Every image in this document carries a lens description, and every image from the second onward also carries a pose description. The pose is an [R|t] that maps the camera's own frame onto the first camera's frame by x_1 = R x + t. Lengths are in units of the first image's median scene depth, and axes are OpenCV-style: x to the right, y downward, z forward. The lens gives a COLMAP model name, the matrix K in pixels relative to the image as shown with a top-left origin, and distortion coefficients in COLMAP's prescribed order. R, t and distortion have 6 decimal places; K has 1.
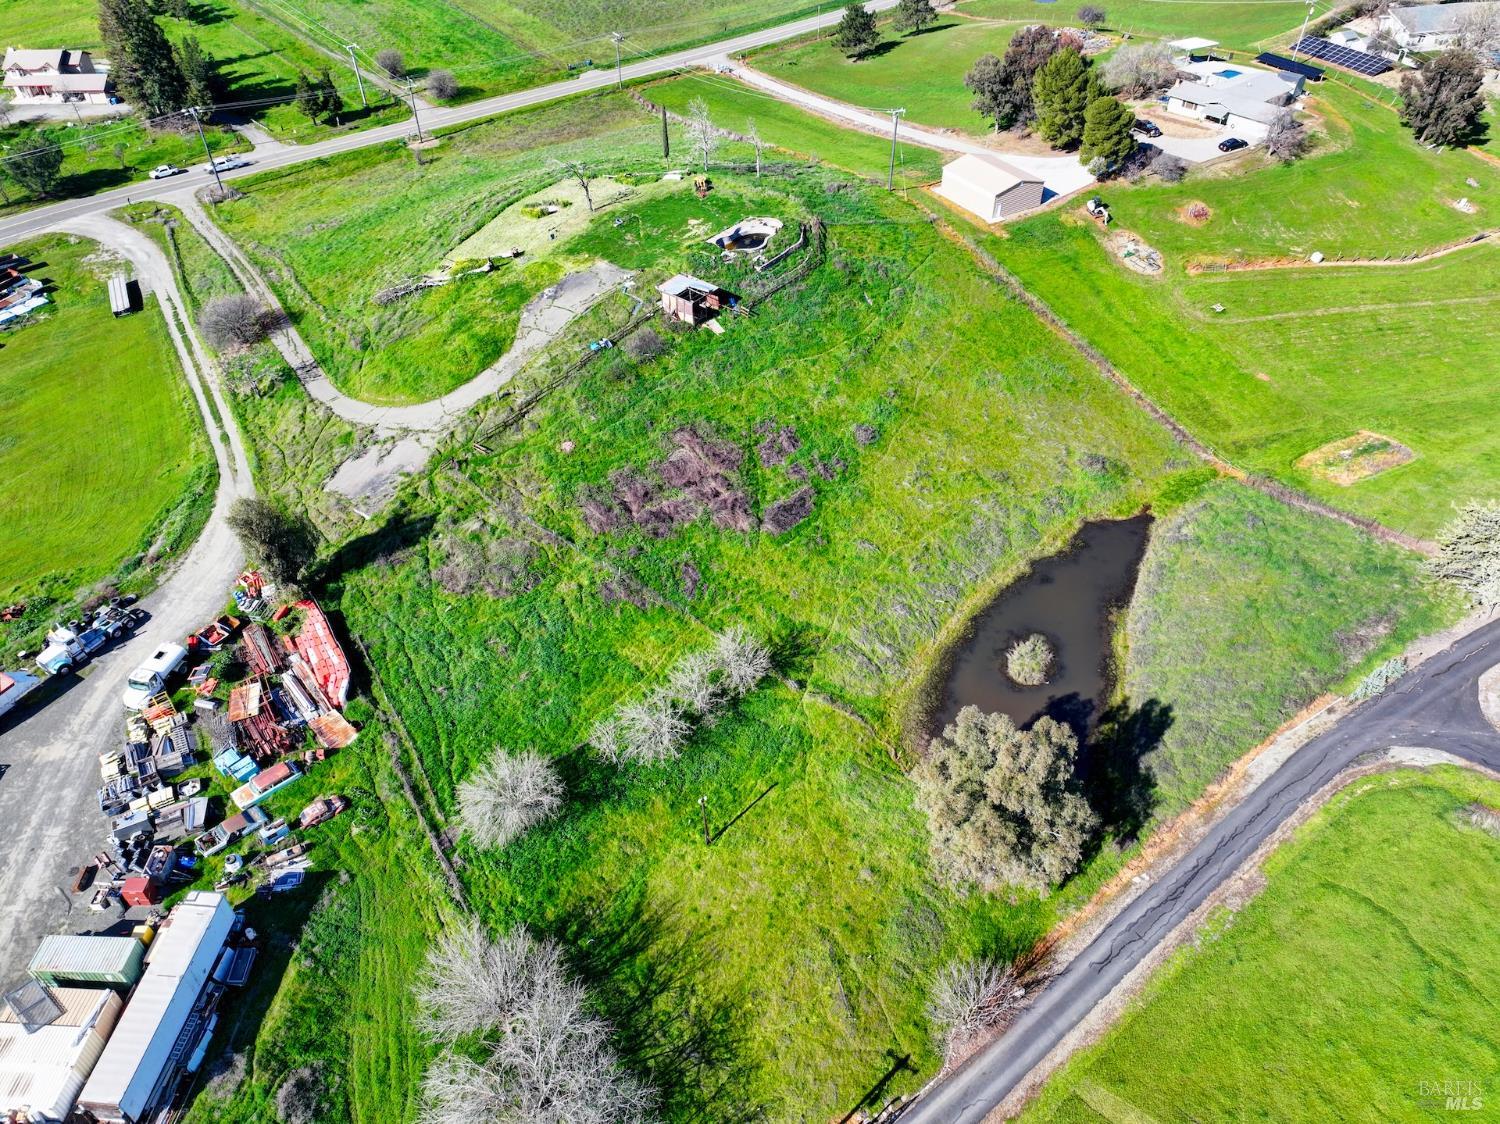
lens RADIAL K [[1047.2, 0, 754.5], [0, 1047.2, 554.2], [0, 0, 1]] dist [-0.001671, 0.021201]
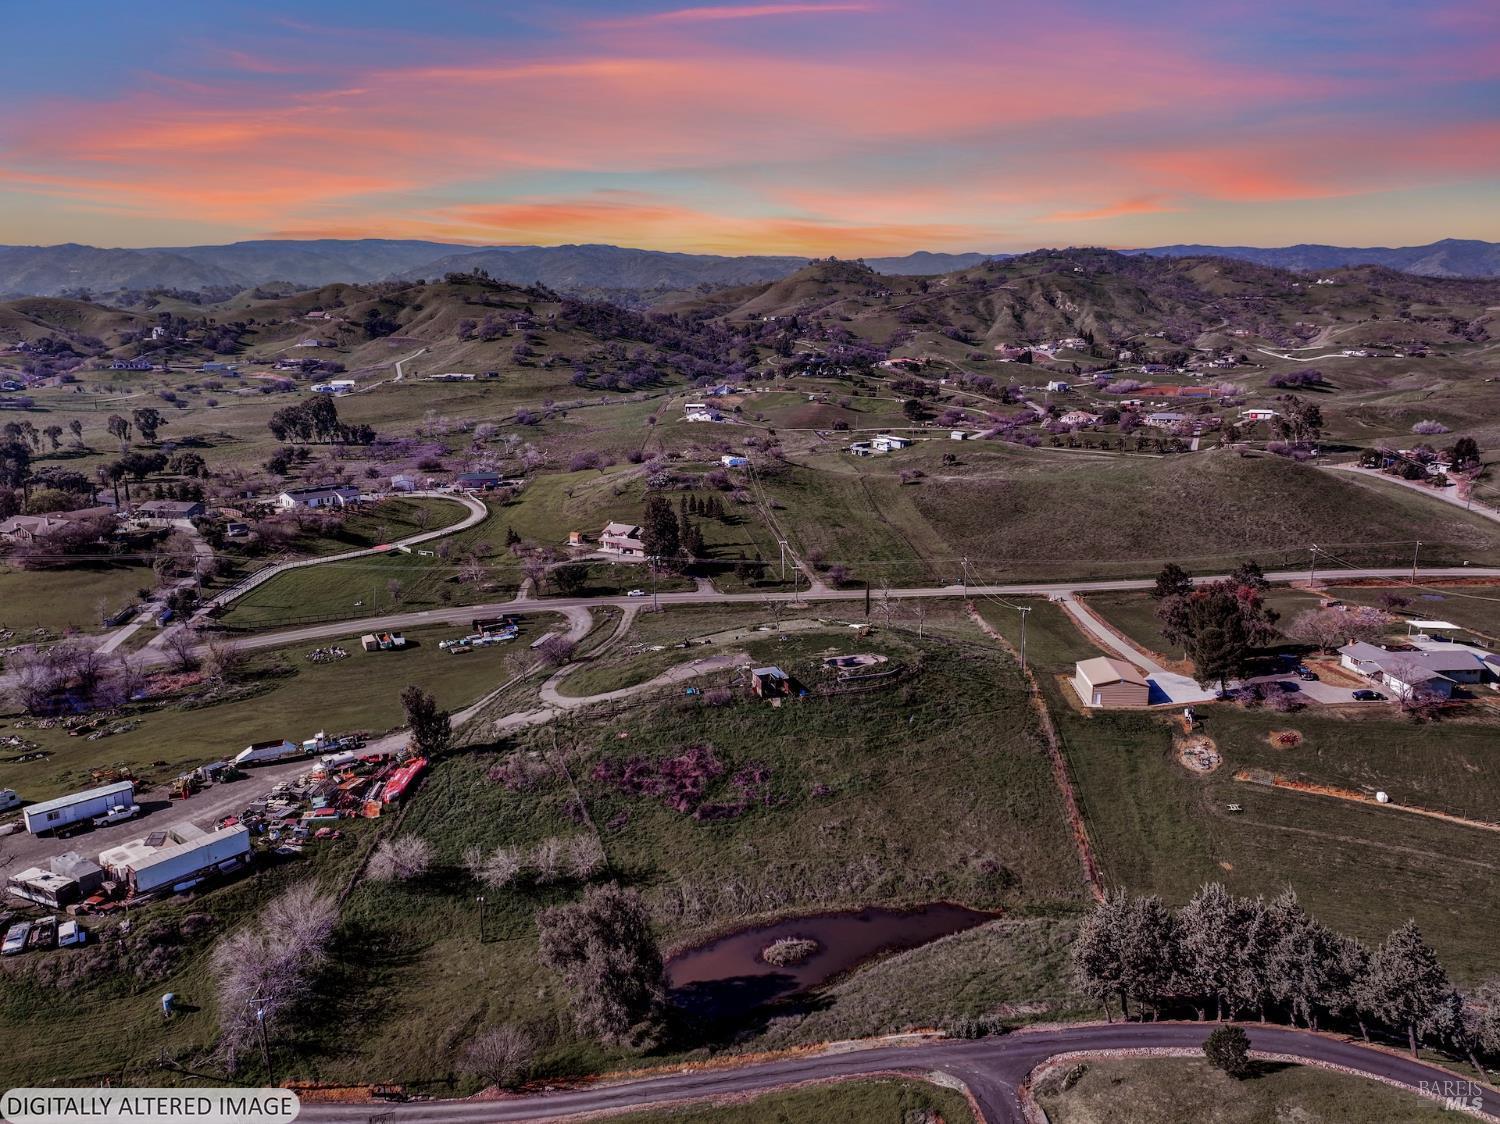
lens RADIAL K [[1048.0, 0, 754.3], [0, 1048.0, 557.8], [0, 0, 1]] dist [0.011022, -0.000219]
pose [[0.815542, 0.120791, -0.565951, 0.701083], [-0.378553, 0.851061, -0.363858, 0.138005], [0.437708, 0.510984, 0.739802, -0.147926]]
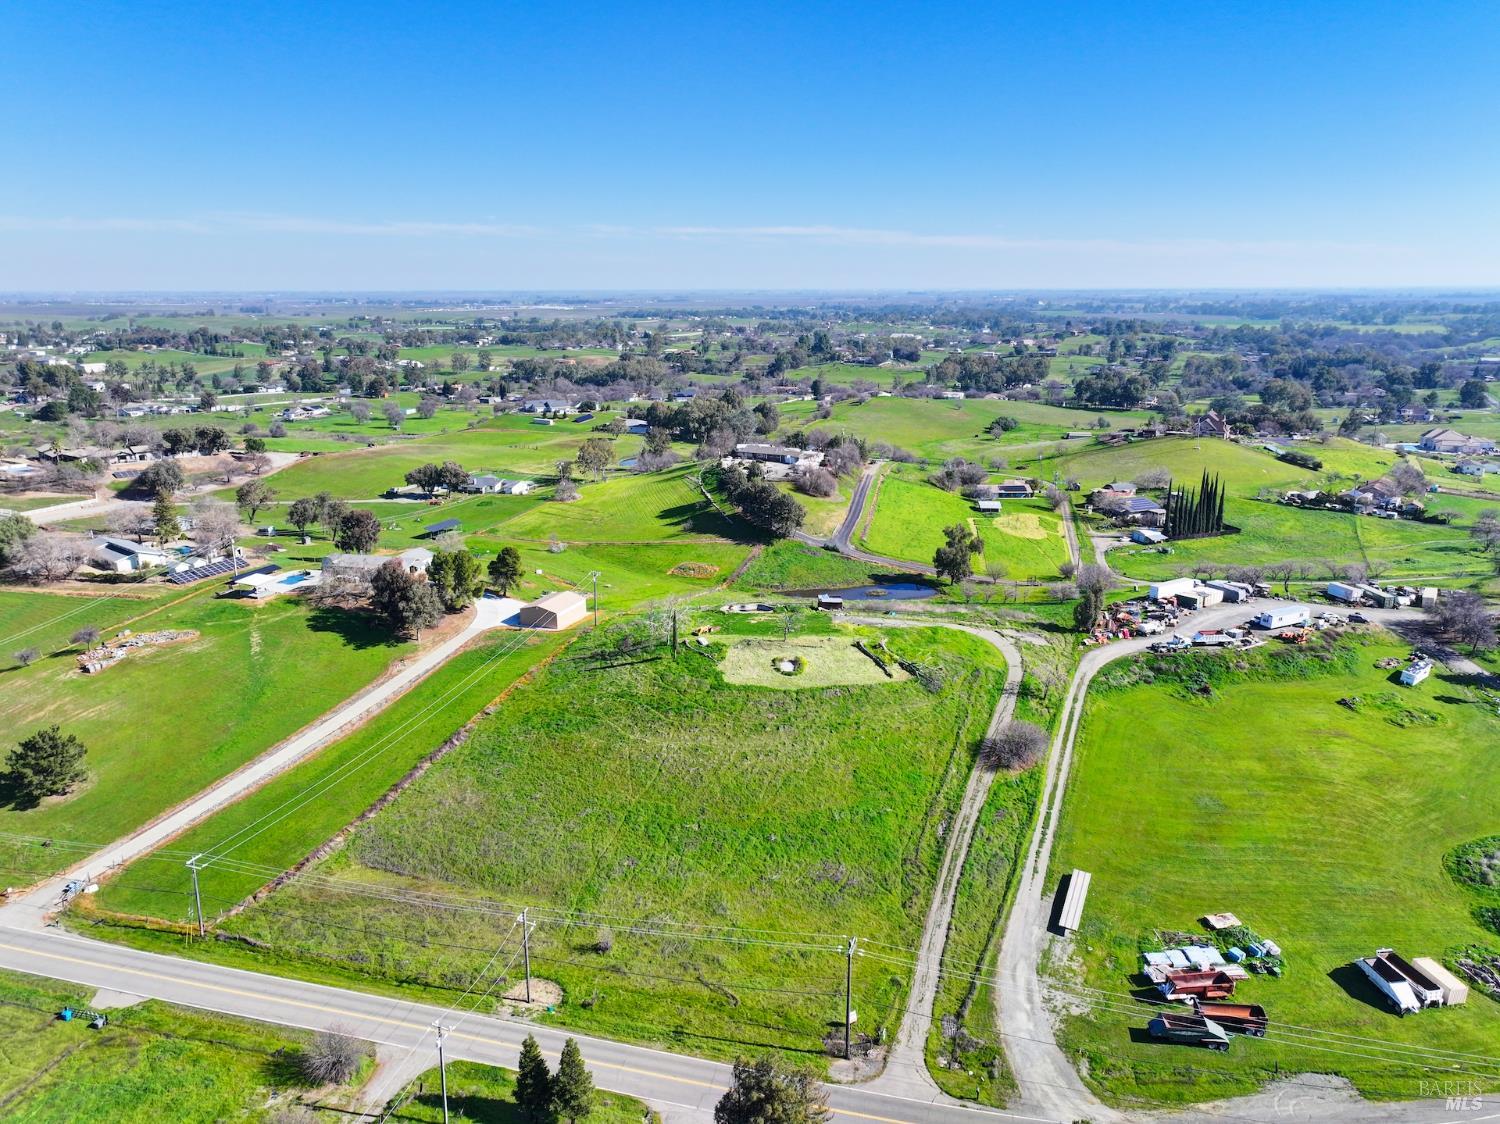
lens RADIAL K [[1047.2, 0, 758.3], [0, 1047.2, 560.4], [0, 0, 1]] dist [0.004114, 0.005572]
pose [[-0.597214, -0.203647, 0.775799, -1.369477], [0.534139, 0.620581, 0.574086, -1.390729], [-0.598357, 0.757236, -0.261844, 1.481739]]
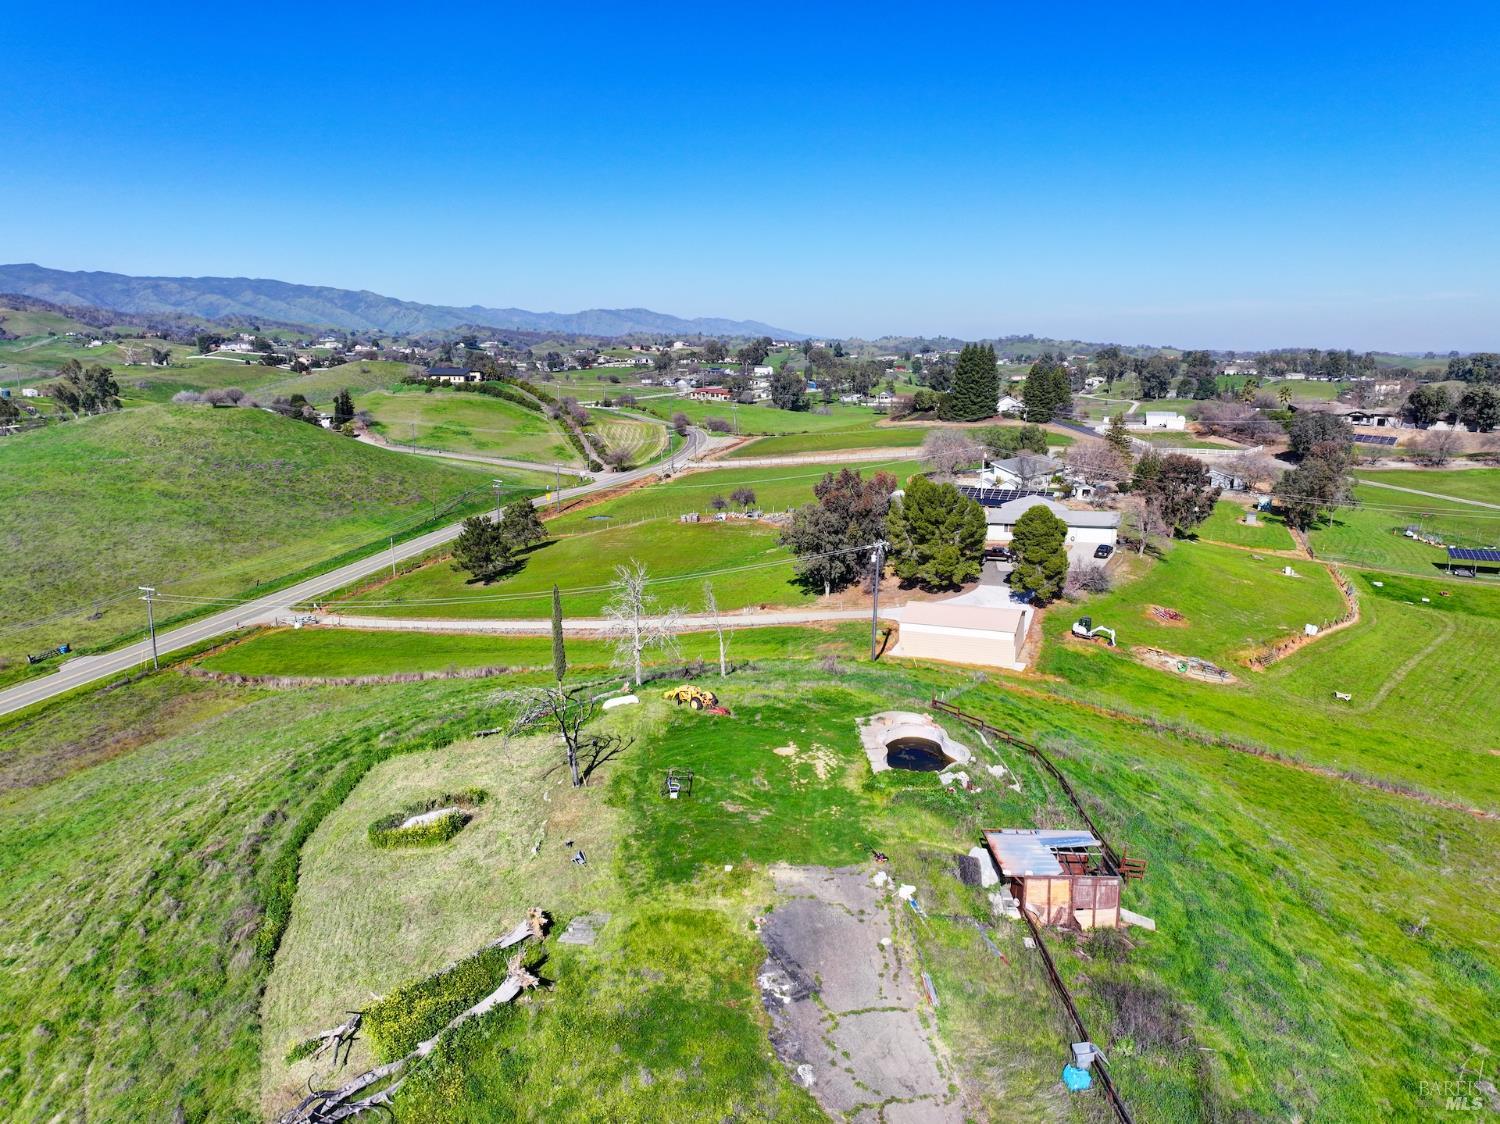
lens RADIAL K [[1047.2, 0, 758.3], [0, 1047.2, 560.4], [0, 0, 1]] dist [0.004114, 0.005572]
pose [[0.783866, -0.122575, 0.608712, -0.399907], [0.409220, 0.839285, -0.357966, -0.246515], [-0.467005, 0.529694, 0.708047, 0.676604]]
